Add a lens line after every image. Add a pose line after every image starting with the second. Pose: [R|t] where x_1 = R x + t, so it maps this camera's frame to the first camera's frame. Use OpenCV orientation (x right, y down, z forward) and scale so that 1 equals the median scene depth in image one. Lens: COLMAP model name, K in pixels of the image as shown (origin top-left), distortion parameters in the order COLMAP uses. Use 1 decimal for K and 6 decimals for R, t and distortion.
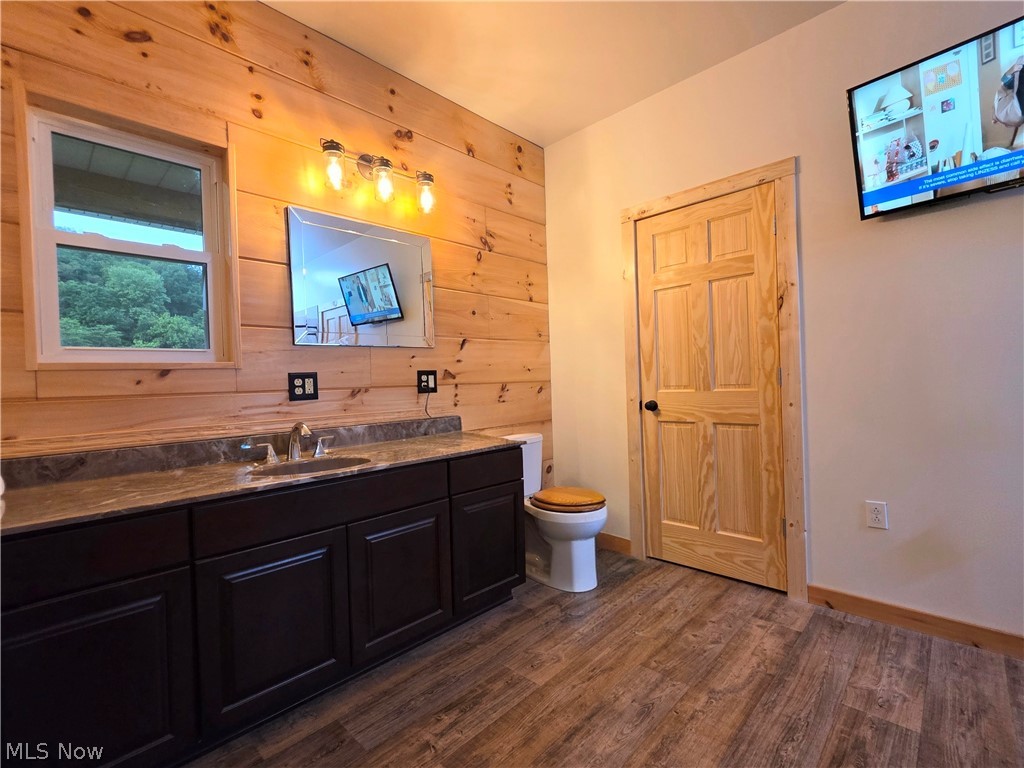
lens RADIAL K [[463.1, 0, 512.9], [0, 463.1, 385.7], [0, 0, 1]] dist [-0.002880, 0.000460]
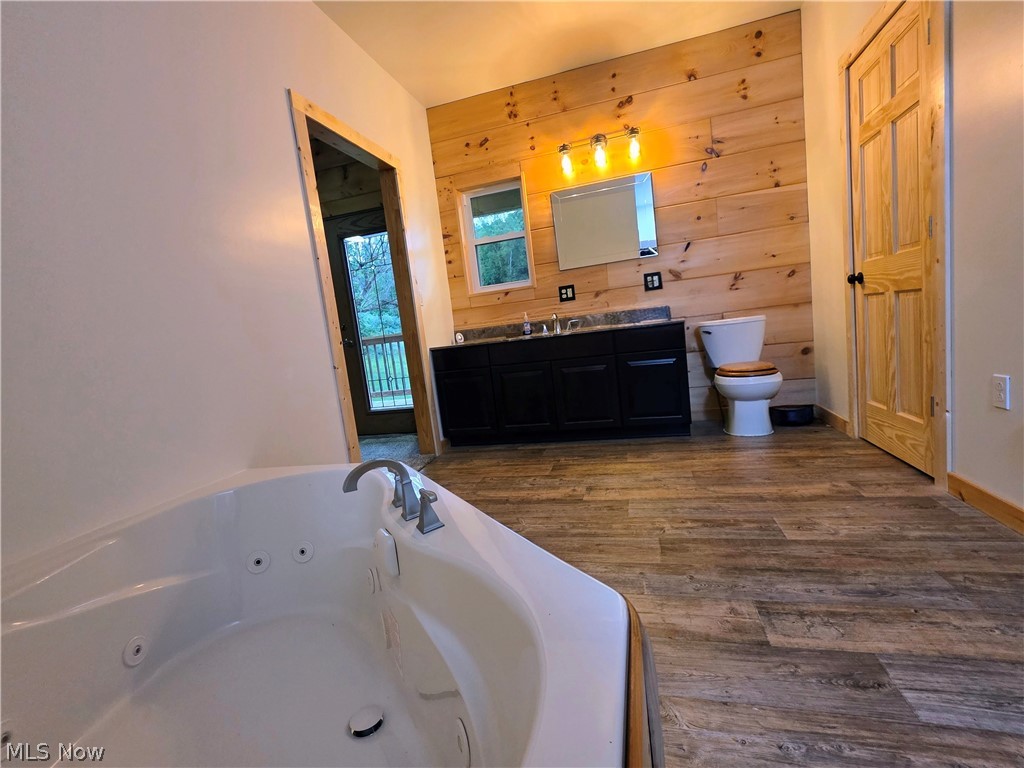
lens RADIAL K [[463.1, 0, 510.1], [0, 463.1, 385.4], [0, 0, 1]] dist [-0.002880, 0.000460]
pose [[0.484675, 0.081018, -0.870934, 0.860330], [0.092261, 0.985412, 0.143010, 0.063337], [0.869815, -0.149666, 0.470130, -0.079315]]
